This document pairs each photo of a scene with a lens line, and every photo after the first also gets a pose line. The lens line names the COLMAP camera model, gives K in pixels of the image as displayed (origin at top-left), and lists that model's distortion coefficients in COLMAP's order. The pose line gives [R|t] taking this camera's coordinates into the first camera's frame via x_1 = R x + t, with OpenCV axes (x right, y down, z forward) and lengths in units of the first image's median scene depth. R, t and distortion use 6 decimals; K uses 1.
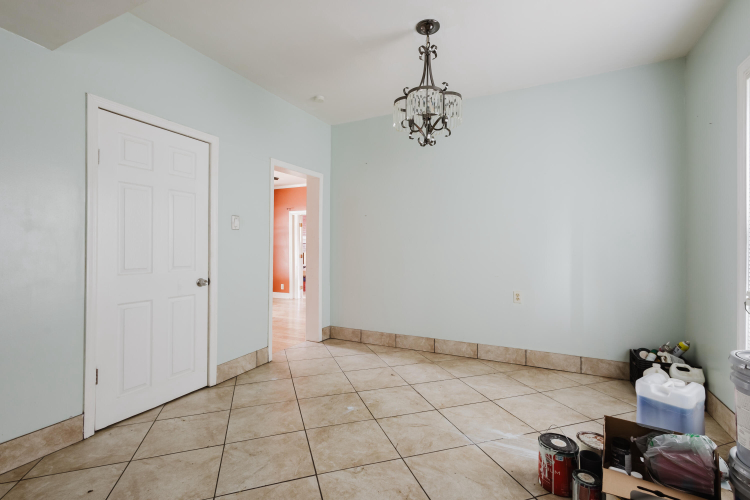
lens RADIAL K [[345.2, 0, 376.5], [0, 345.2, 247.4], [0, 0, 1]] dist [0.016242, -0.005096]
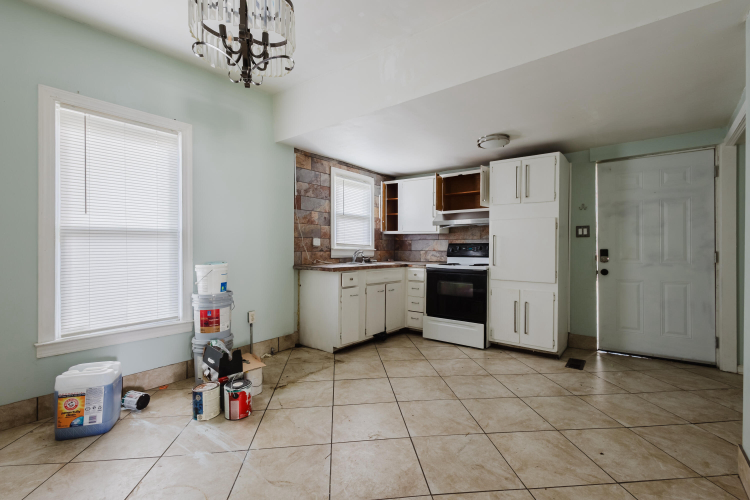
lens RADIAL K [[345.2, 0, 376.5], [0, 345.2, 247.4], [0, 0, 1]] dist [0.016242, -0.005096]
pose [[-0.977036, -0.001800, 0.213068, -0.197528], [-0.001350, 0.999997, 0.002254, 0.002023], [-0.213071, 0.001914, -0.977035, 1.379590]]
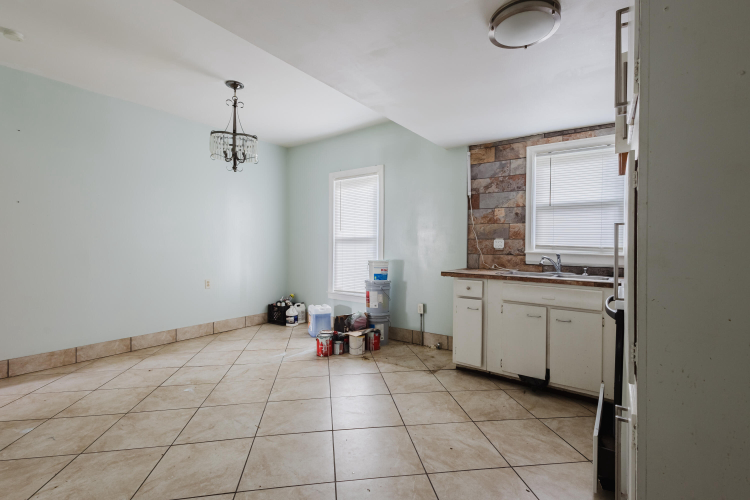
lens RADIAL K [[345.2, 0, 376.5], [0, 345.2, 247.4], [0, 0, 1]] dist [0.016242, -0.005096]
pose [[0.167429, -0.001890, 0.985882, -0.975976], [-0.007122, 0.999970, 0.003127, -0.004871], [-0.985858, -0.007545, 0.167411, 0.190130]]
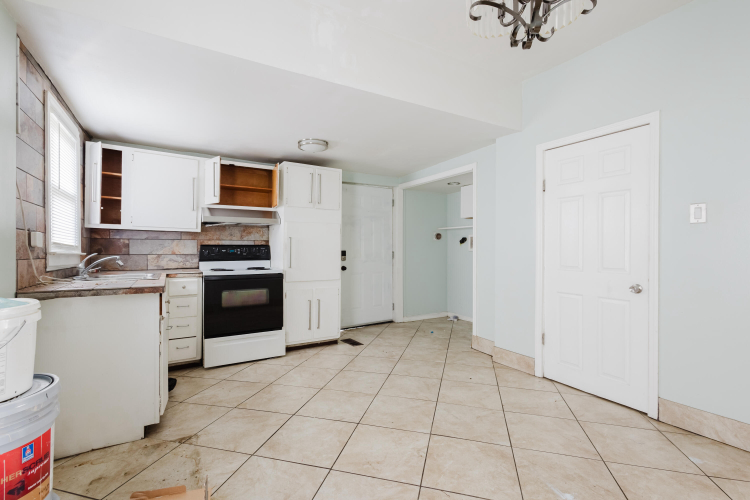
lens RADIAL K [[345.2, 0, 376.5], [0, 345.2, 247.4], [0, 0, 1]] dist [0.016242, -0.005096]
pose [[-0.550879, -0.002786, -0.834580, 0.603487], [-0.001065, 0.999996, -0.002635, -0.000162], [0.834584, -0.000562, -0.550880, 0.957803]]
